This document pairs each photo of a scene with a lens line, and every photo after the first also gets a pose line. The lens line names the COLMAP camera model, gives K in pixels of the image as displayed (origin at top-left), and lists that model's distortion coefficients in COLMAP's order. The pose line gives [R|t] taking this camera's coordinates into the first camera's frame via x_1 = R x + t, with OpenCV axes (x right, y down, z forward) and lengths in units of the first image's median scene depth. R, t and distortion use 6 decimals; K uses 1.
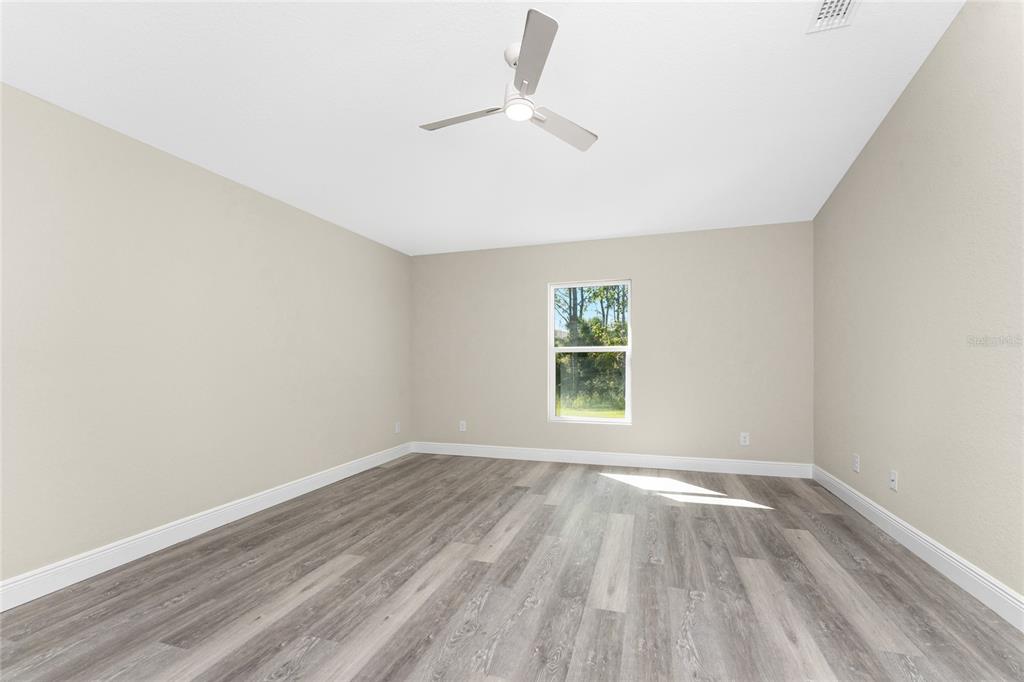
lens RADIAL K [[415.9, 0, 510.7], [0, 415.9, 348.0], [0, 0, 1]] dist [-0.000107, -0.000201]
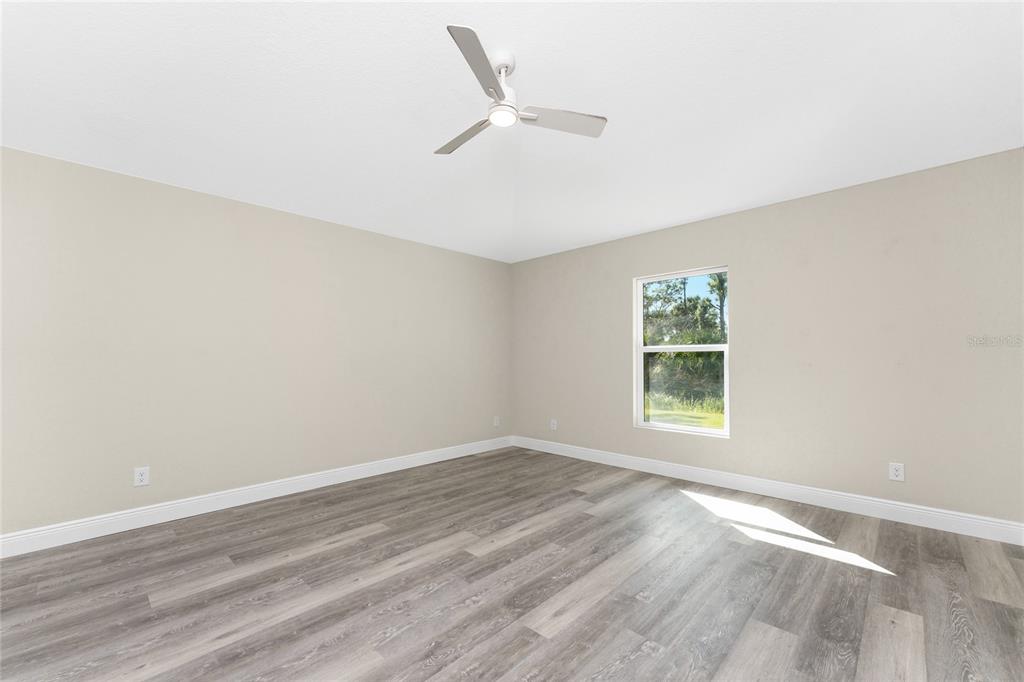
lens RADIAL K [[401.8, 0, 501.8], [0, 401.8, 342.5], [0, 0, 1]] dist [0.000714, -0.000160]
pose [[0.892929, -0.016587, -0.449891, 0.405052], [0.011181, 0.999830, -0.014670, -0.002387], [0.450058, 0.008069, 0.892963, 0.109395]]
